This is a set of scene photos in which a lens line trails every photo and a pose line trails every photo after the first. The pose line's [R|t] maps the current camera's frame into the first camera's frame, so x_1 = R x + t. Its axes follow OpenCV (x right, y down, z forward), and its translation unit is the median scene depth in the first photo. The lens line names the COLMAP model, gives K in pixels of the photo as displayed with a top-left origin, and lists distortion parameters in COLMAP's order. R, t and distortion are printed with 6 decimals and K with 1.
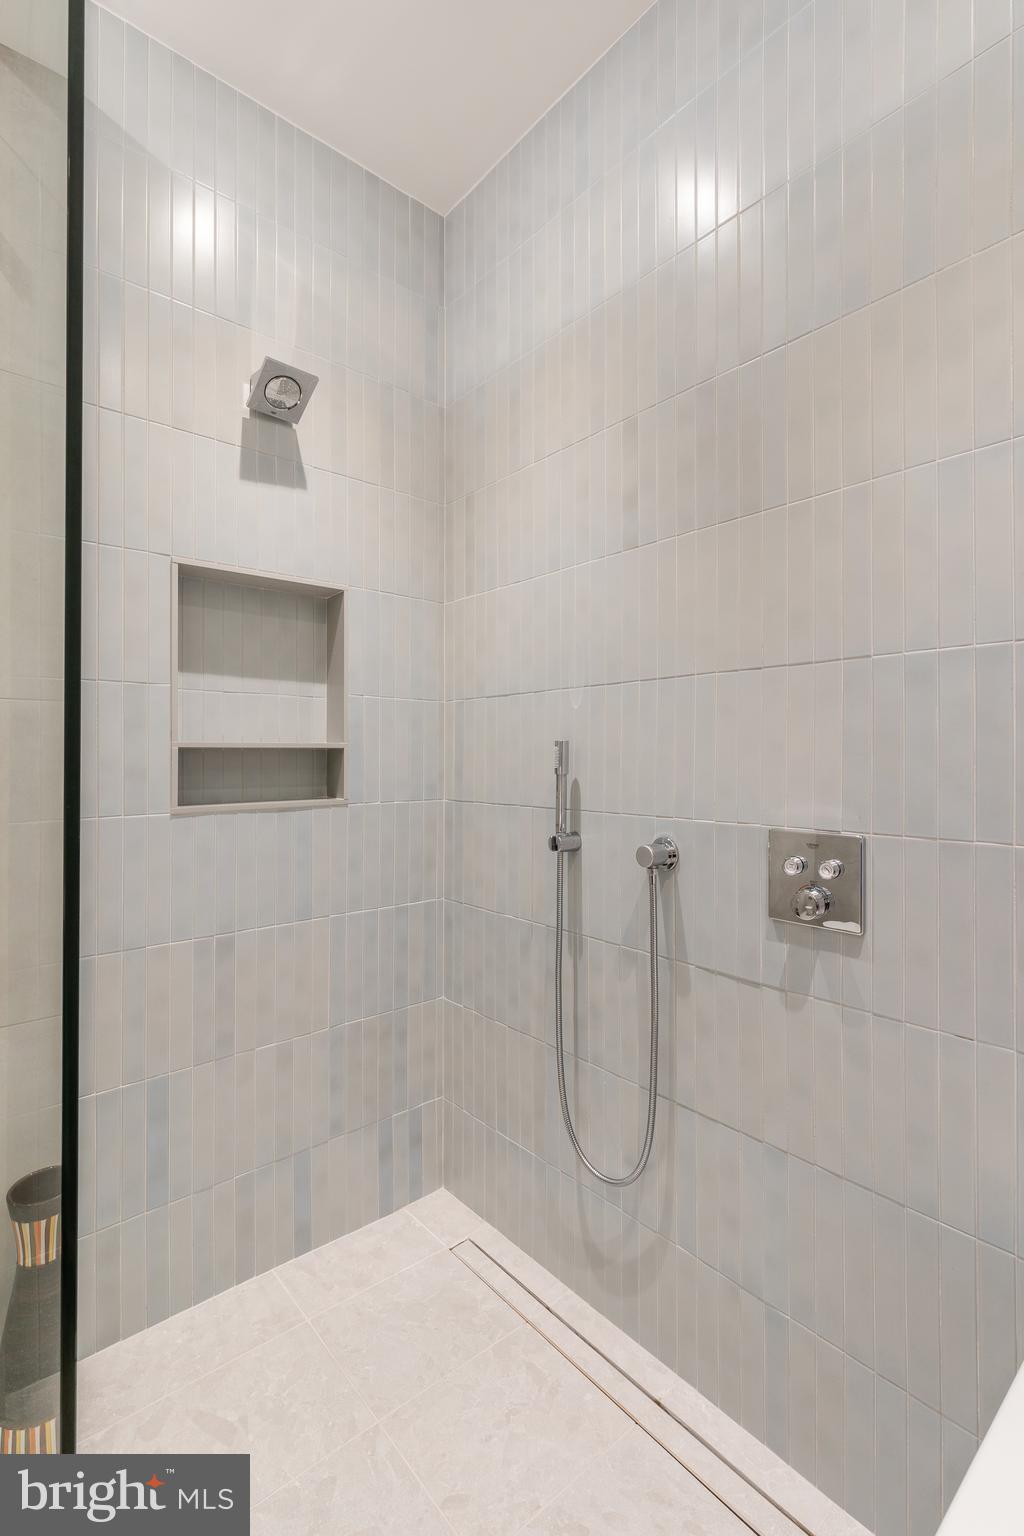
lens RADIAL K [[703.3, 0, 508.5], [0, 703.3, 755.5], [0, 0, 1]] dist [0.008296, -0.000802]
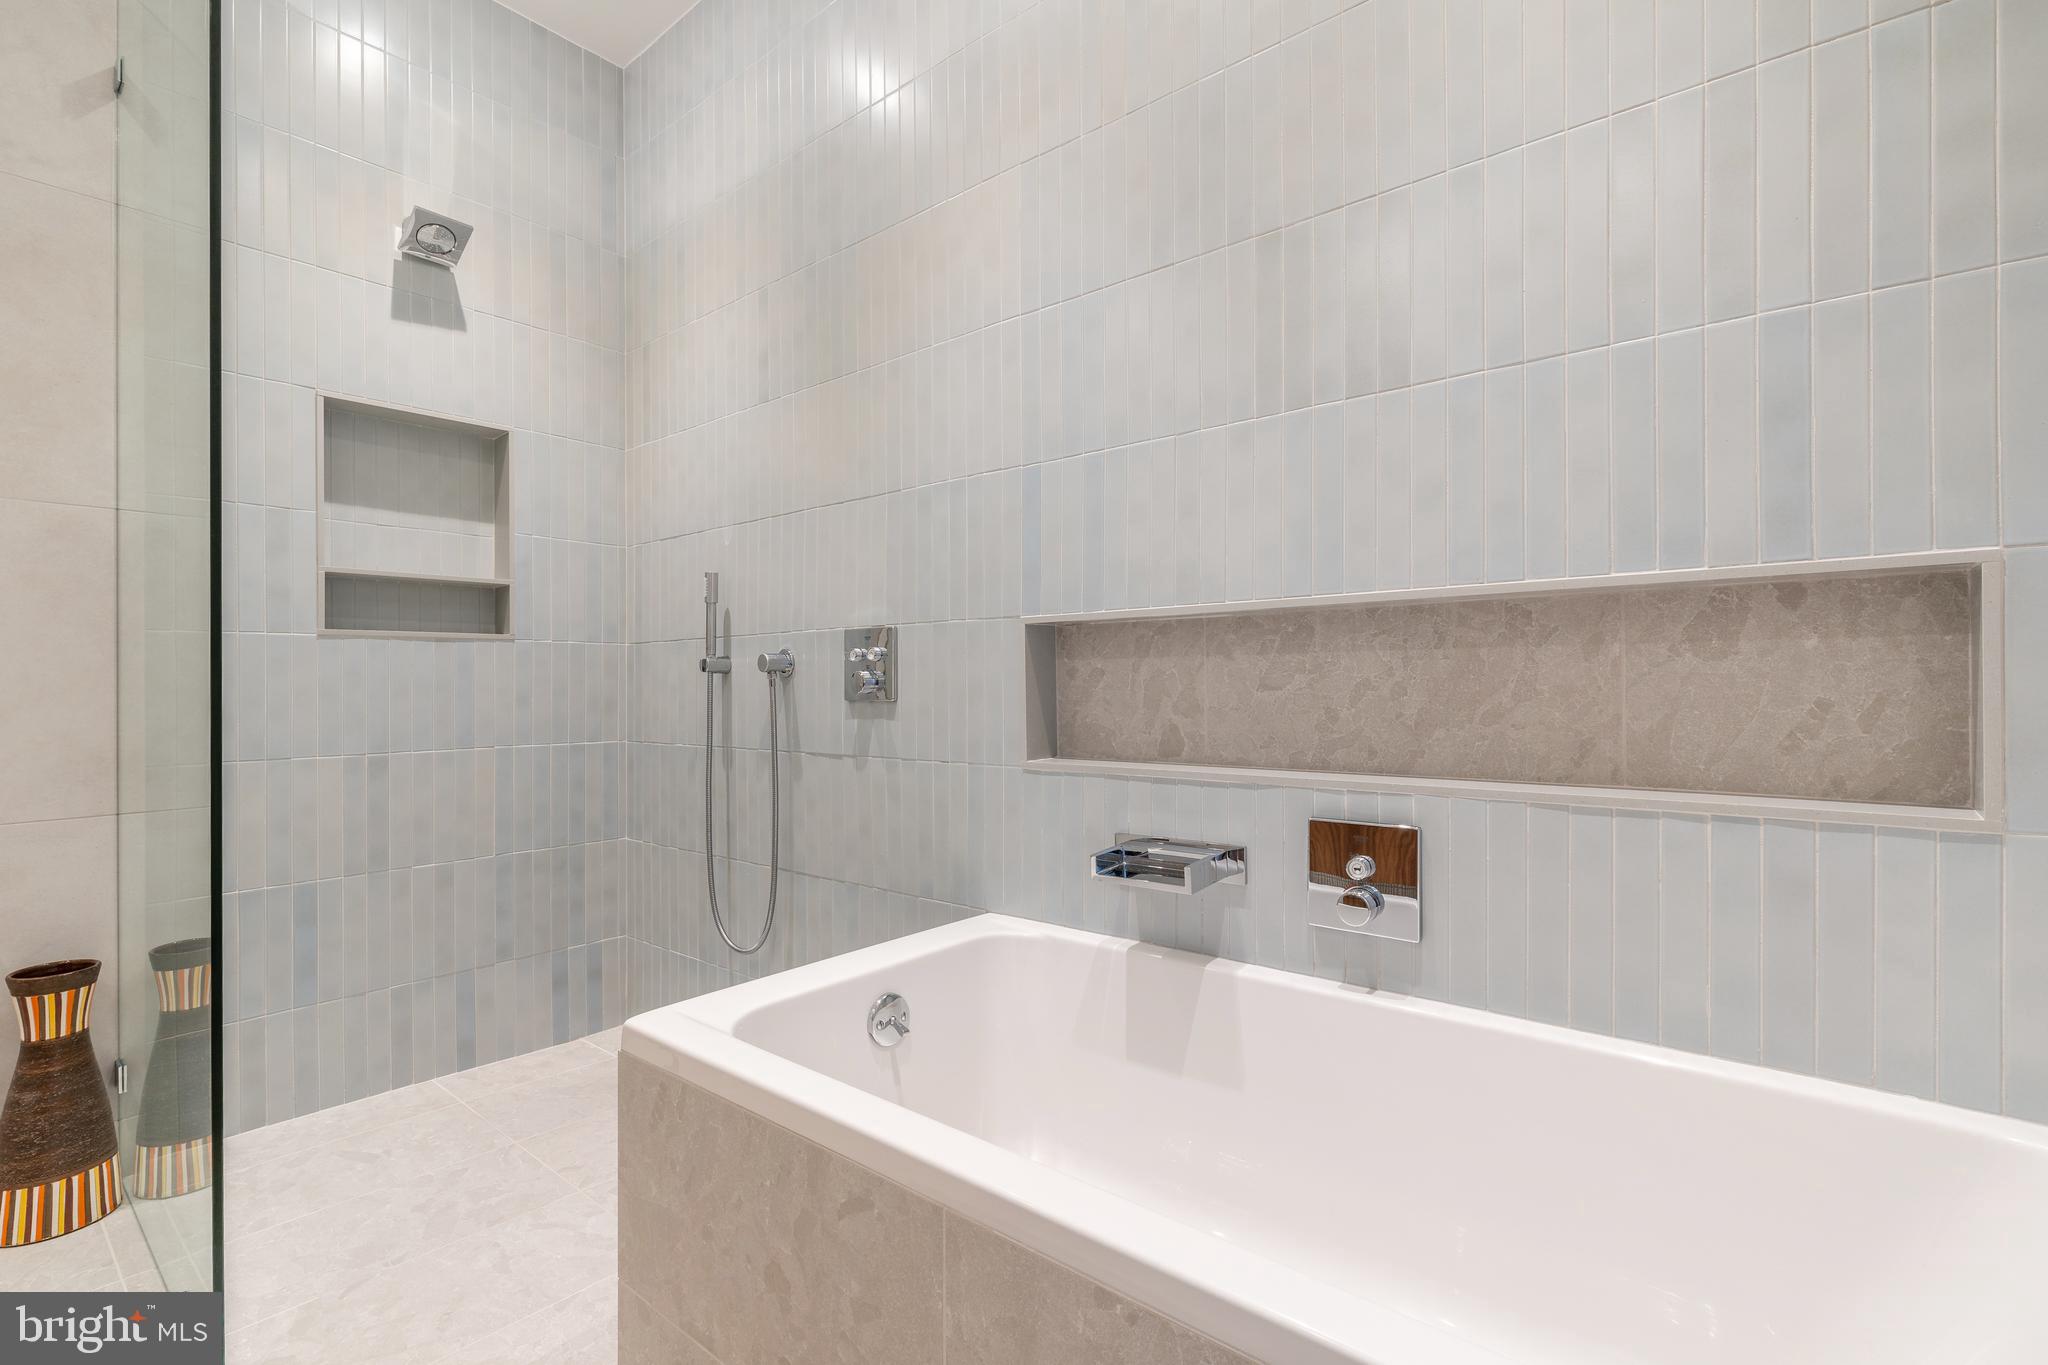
lens RADIAL K [[930.5, 0, 1024.0], [0, 930.5, 682.5], [0, 0, 1]] dist [0.008411, -0.001178]
pose [[0.985944, -0.006443, 0.166950, 0.309391], [0.006662, 0.999978, -0.000748, 0.153508], [-0.166942, 0.001850, 0.985965, -0.521866]]
